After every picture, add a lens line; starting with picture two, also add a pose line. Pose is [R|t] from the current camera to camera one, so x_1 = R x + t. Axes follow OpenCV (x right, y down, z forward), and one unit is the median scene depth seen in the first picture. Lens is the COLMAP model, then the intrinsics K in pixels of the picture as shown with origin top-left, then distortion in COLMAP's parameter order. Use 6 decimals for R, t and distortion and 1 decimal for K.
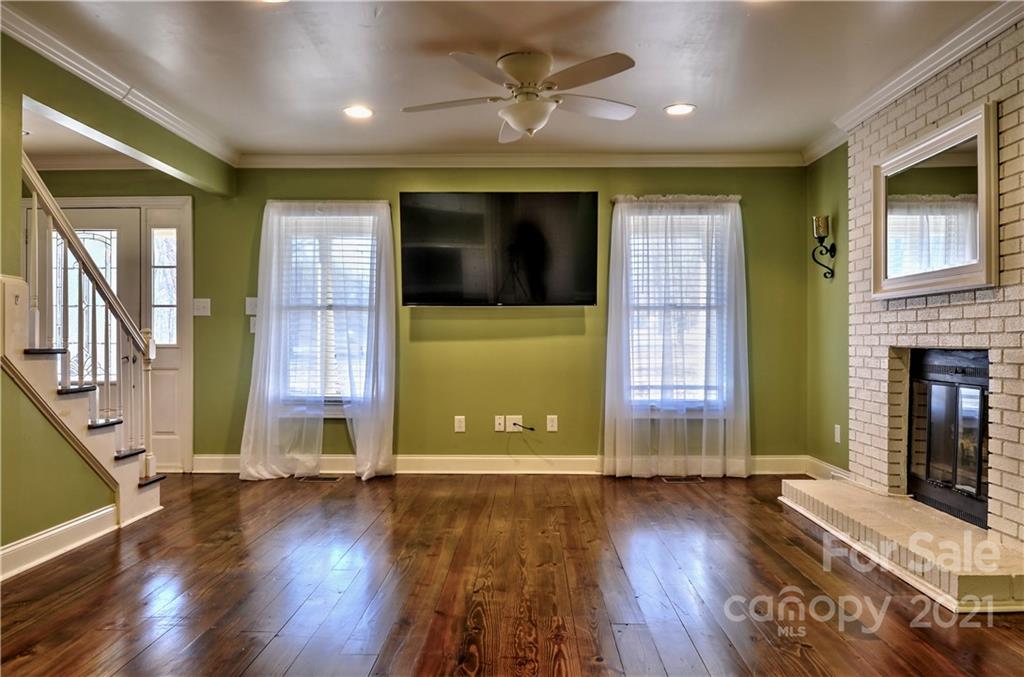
lens RADIAL K [[726.2, 0, 512.0], [0, 726.2, 338.5], [0, 0, 1]] dist [-0.006303, -0.033401]
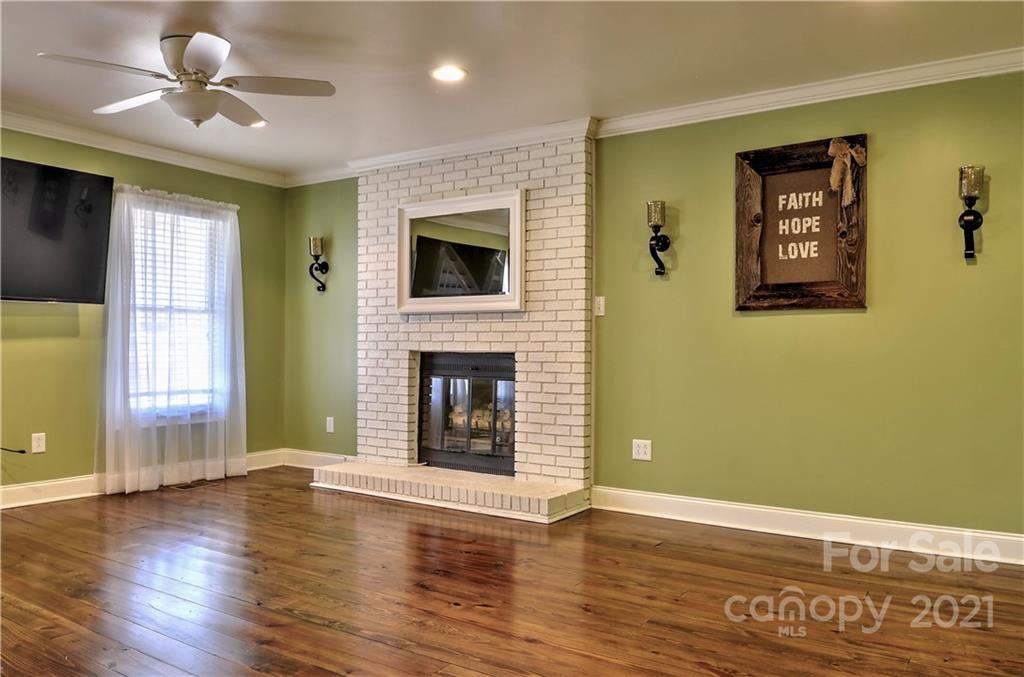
lens RADIAL K [[726.2, 0, 512.0], [0, 726.2, 338.5], [0, 0, 1]] dist [-0.006303, -0.033401]
pose [[0.554440, 0.015585, 0.832078, -0.340959], [-0.010273, 0.999877, -0.011883, 0.002202], [-0.832160, -0.001960, 0.554532, 0.095358]]
